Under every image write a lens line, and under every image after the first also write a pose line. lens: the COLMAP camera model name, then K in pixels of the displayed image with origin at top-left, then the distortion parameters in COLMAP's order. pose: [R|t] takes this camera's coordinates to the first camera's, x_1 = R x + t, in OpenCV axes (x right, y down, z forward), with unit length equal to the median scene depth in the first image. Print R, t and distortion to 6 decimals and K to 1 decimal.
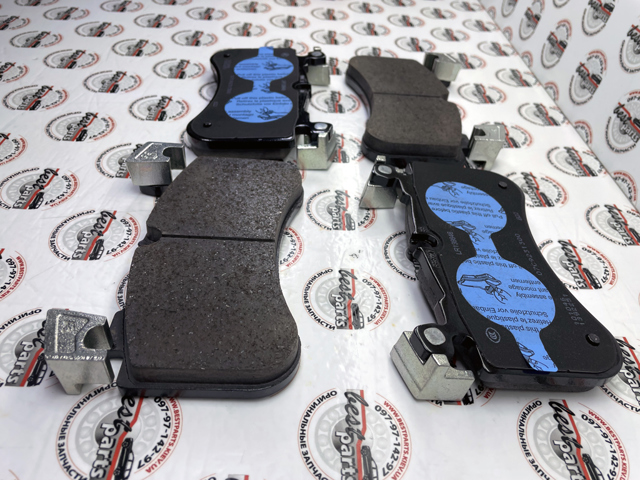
lens RADIAL K [[491.6, 0, 323.5], [0, 491.6, 237.8], [0, 0, 1]] dist [0.053650, -0.090808]
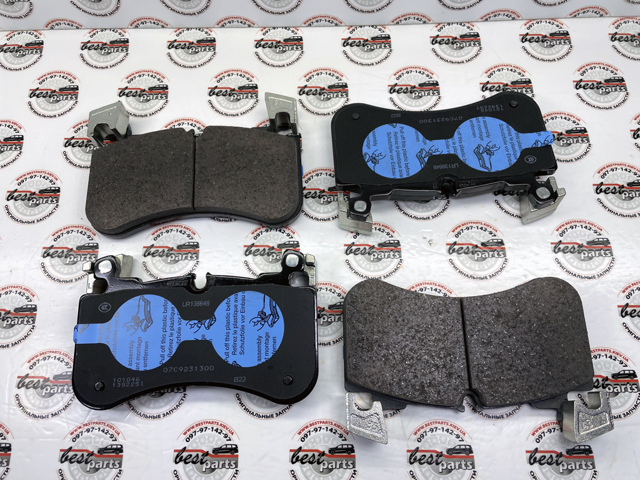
lens RADIAL K [[491.6, 0, 320.5], [0, 491.6, 233.4], [0, 0, 1]] dist [0.053650, -0.090808]
pose [[0.009634, -0.969612, 0.244459, -0.261522], [0.689648, 0.183467, 0.700518, -1.204498], [-0.724081, 0.161842, 0.670458, 0.387129]]
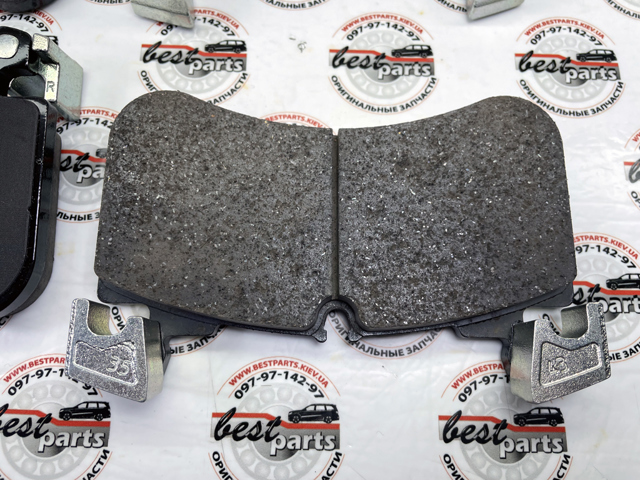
lens RADIAL K [[491.6, 0, 325.8], [0, 491.6, 237.9], [0, 0, 1]] dist [0.053650, -0.090808]
pose [[0.026631, -0.987770, 0.153625, -0.354965], [0.645691, 0.134317, 0.751693, -0.490361], [-0.763134, 0.079175, 0.641372, 0.614098]]
